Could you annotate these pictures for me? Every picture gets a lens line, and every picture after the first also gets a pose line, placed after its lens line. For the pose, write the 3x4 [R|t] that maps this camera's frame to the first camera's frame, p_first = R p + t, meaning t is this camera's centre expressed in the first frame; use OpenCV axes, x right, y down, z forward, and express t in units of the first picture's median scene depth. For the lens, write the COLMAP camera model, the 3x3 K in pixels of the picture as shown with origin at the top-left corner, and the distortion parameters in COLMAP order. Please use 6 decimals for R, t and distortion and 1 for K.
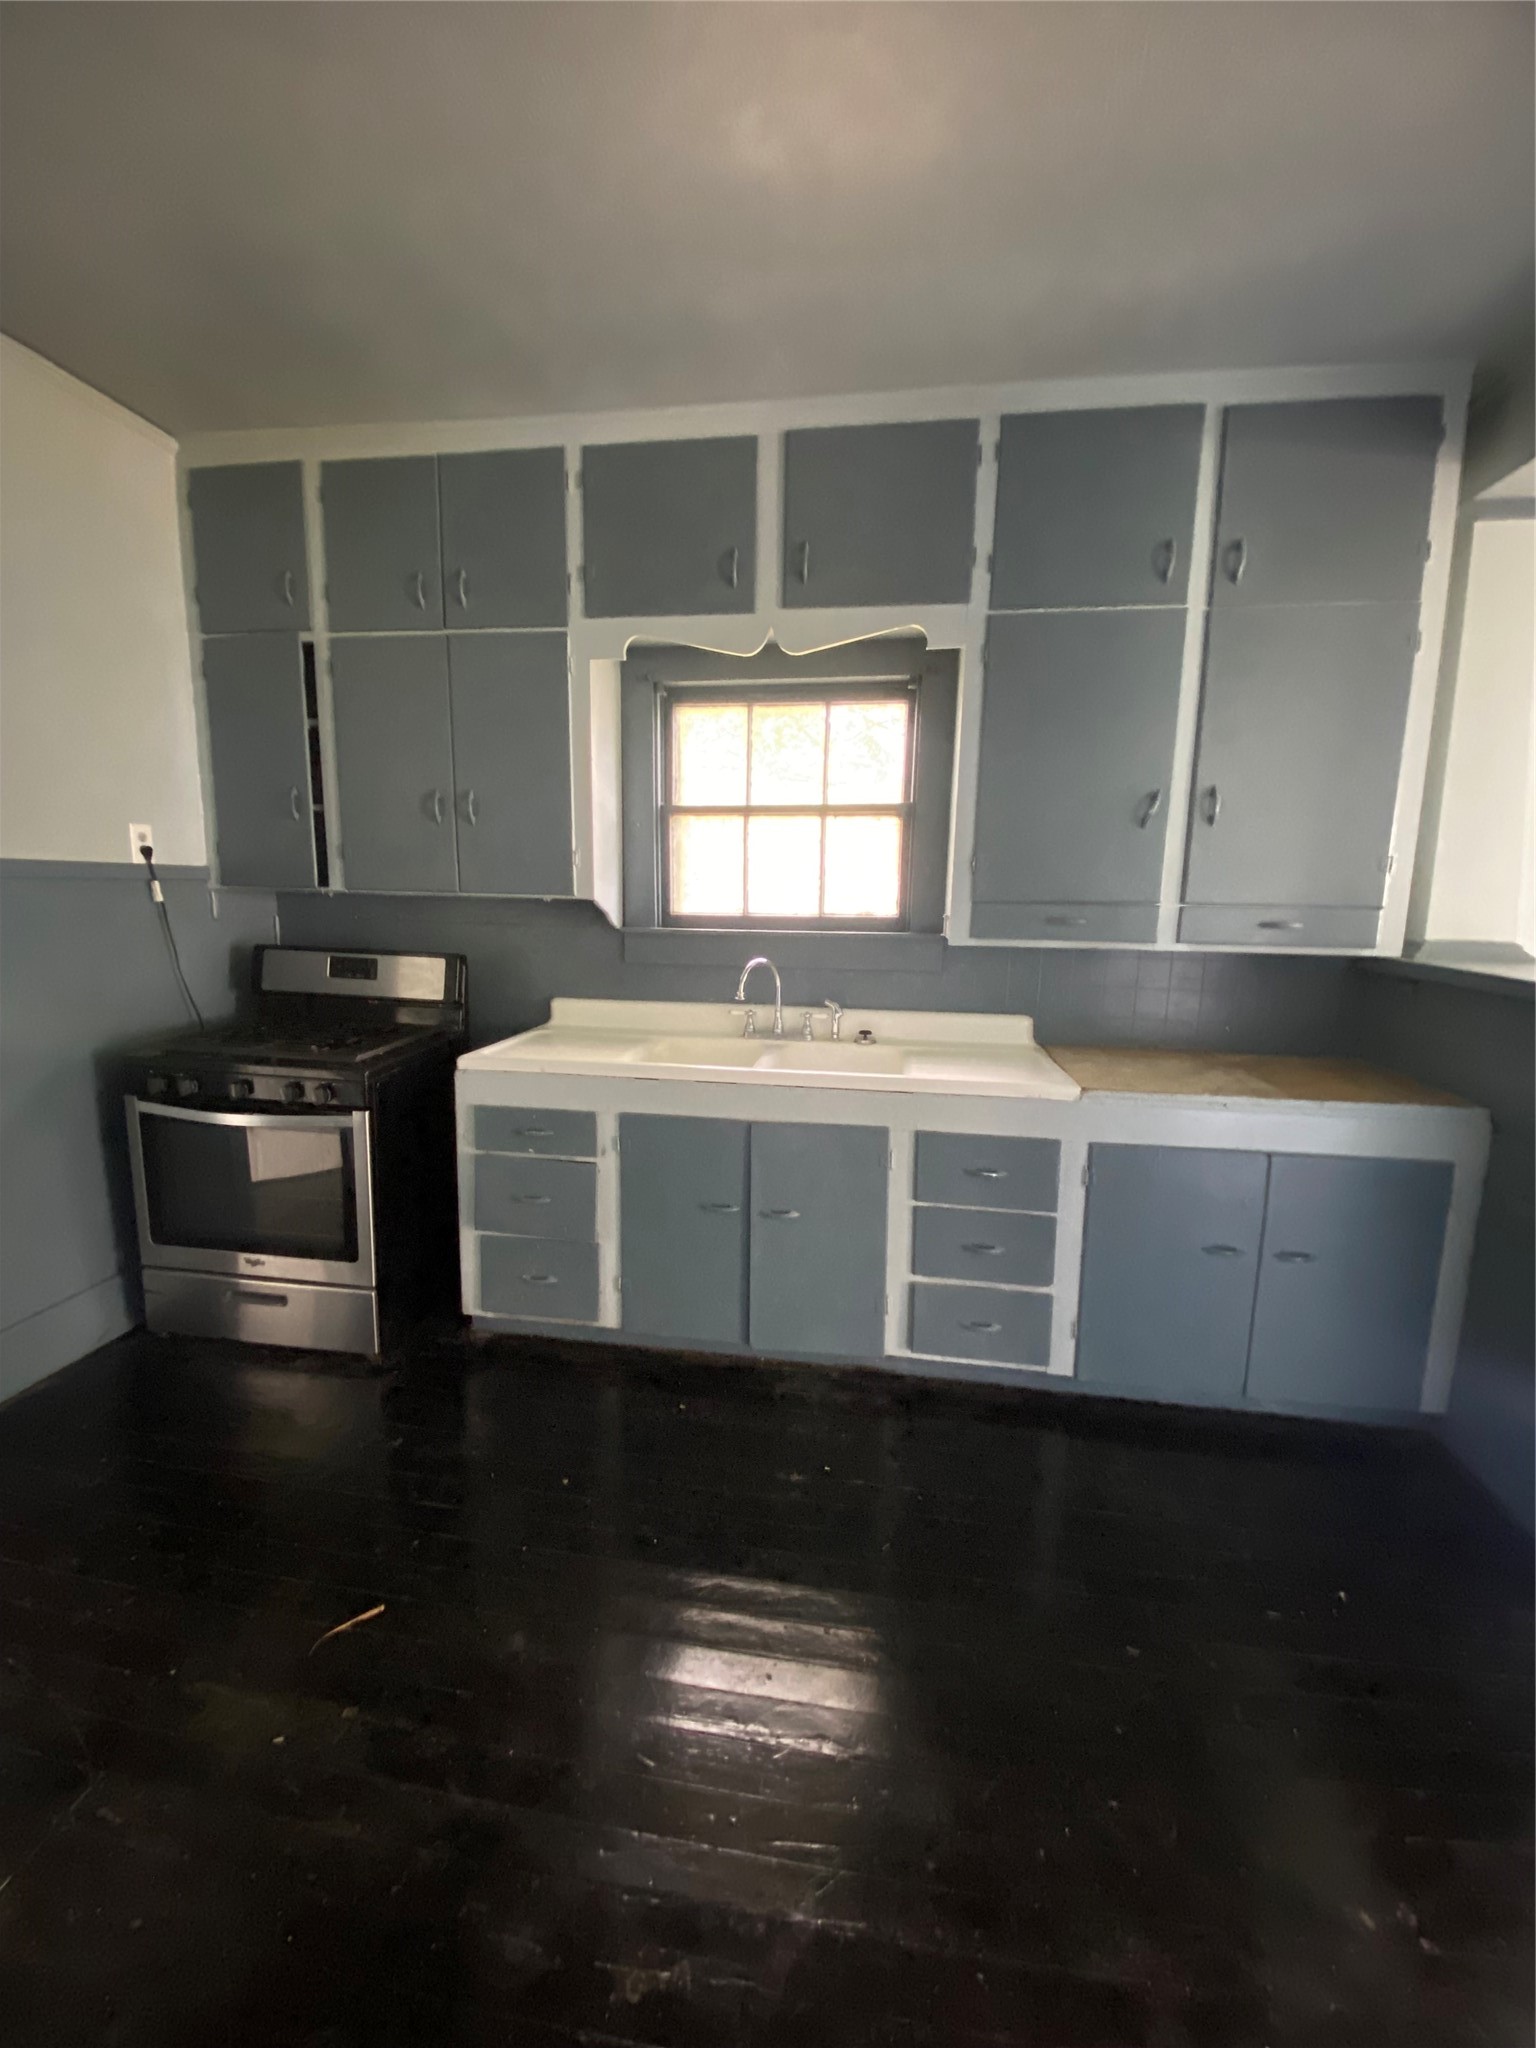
lens RADIAL K [[811.2, 0, 768.0], [0, 811.2, 1024.0], [0, 0, 1]] dist [0.035313, -0.037716]
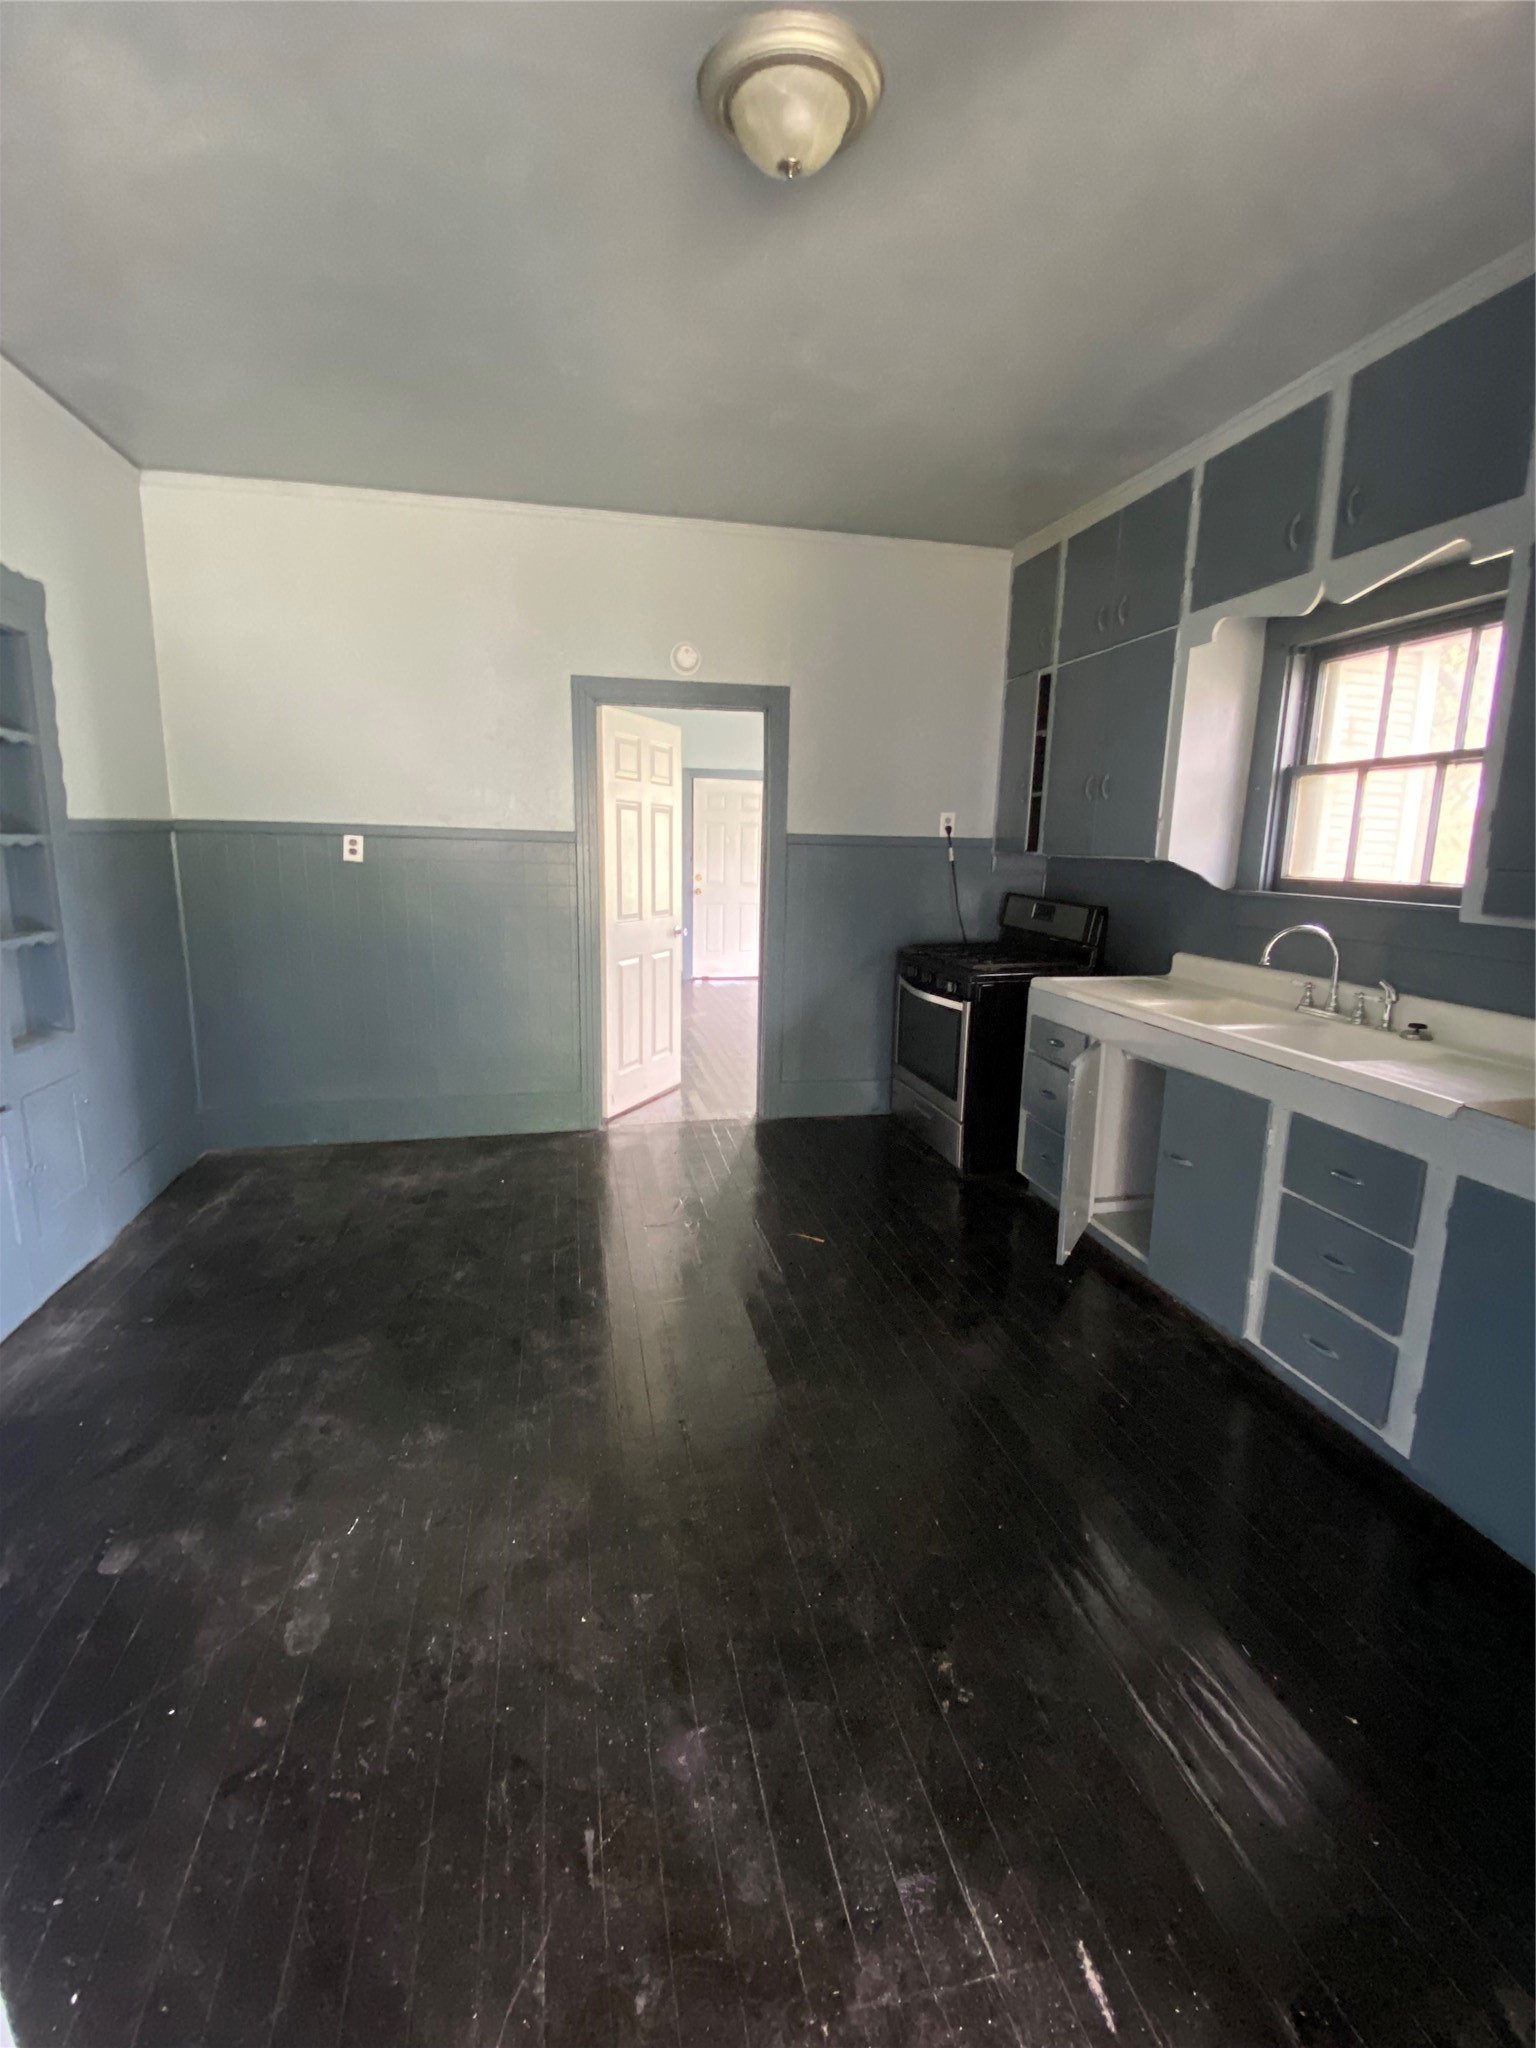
lens RADIAL K [[934.4, 0, 768.0], [0, 934.4, 1024.0], [0, 0, 1]] dist [-0.002668, -0.000687]
pose [[0.358161, 0.168606, -0.918310, 0.830418], [-0.154775, 0.980673, 0.119690, -0.002223], [0.920742, 0.099263, 0.377335, 0.027223]]
